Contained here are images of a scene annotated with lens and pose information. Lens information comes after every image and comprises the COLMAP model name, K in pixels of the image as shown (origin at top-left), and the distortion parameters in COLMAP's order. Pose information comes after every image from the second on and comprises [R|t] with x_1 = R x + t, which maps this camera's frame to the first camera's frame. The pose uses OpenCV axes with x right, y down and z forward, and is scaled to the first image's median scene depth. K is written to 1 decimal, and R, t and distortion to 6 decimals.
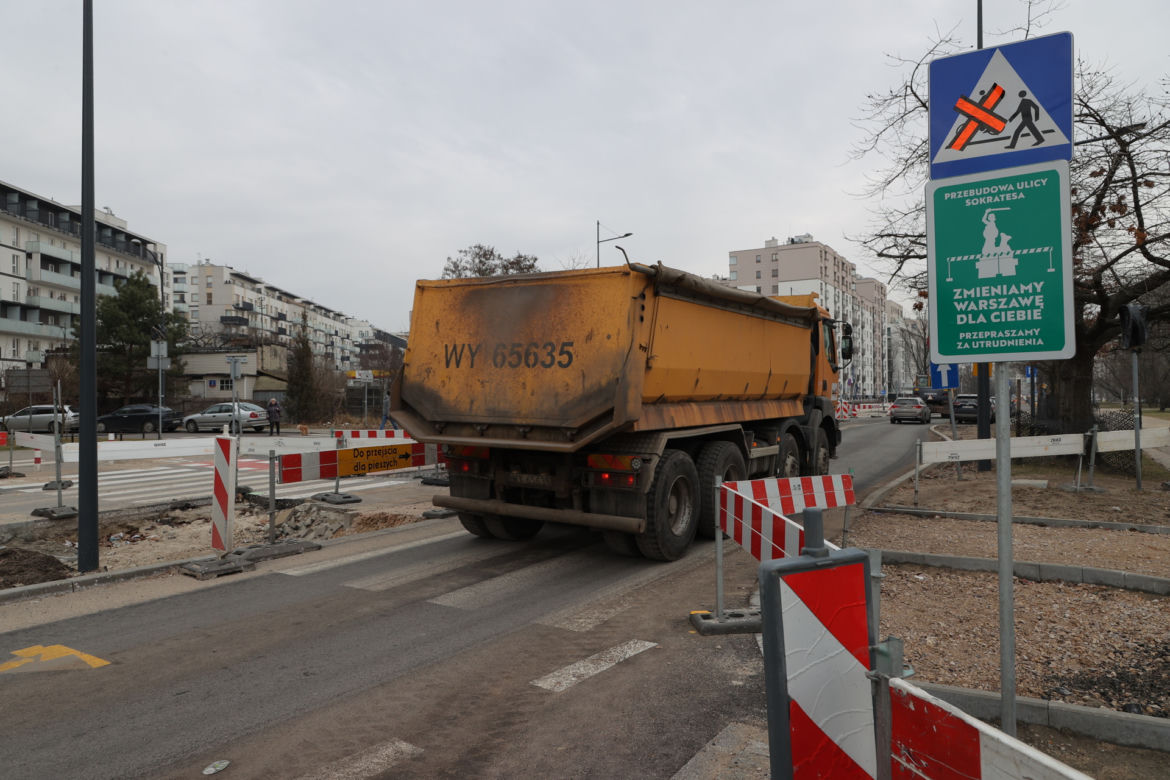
lens RADIAL K [[780.9, 0, 583.9], [0, 780.9, 385.2], [0, 0, 1]] dist [0.000651, 0.004648]
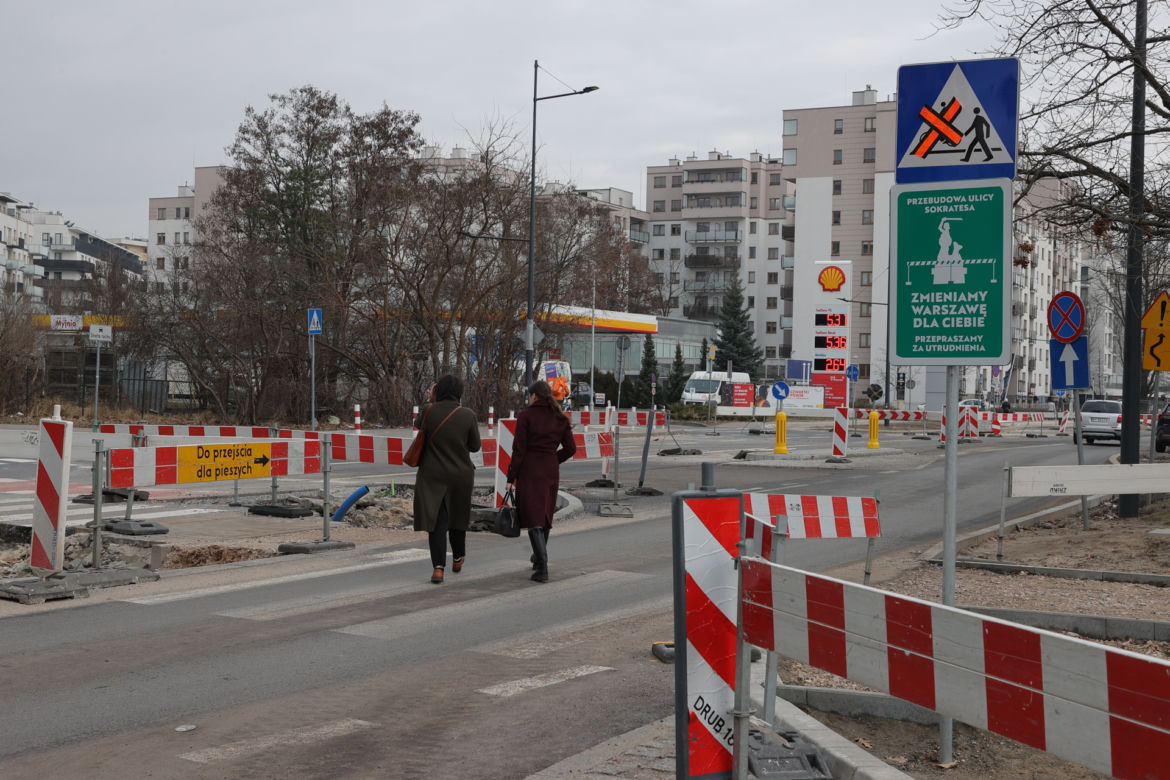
lens RADIAL K [[1561.8, 0, 580.7], [0, 1561.8, 356.8], [0, 0, 1]] dist [0.023072, -0.001301]
pose [[0.997760, 0.034363, 0.057393, -0.024254], [-0.034299, 0.999409, -0.002107, -0.006437], [-0.057431, 0.000134, 0.998349, -0.332648]]
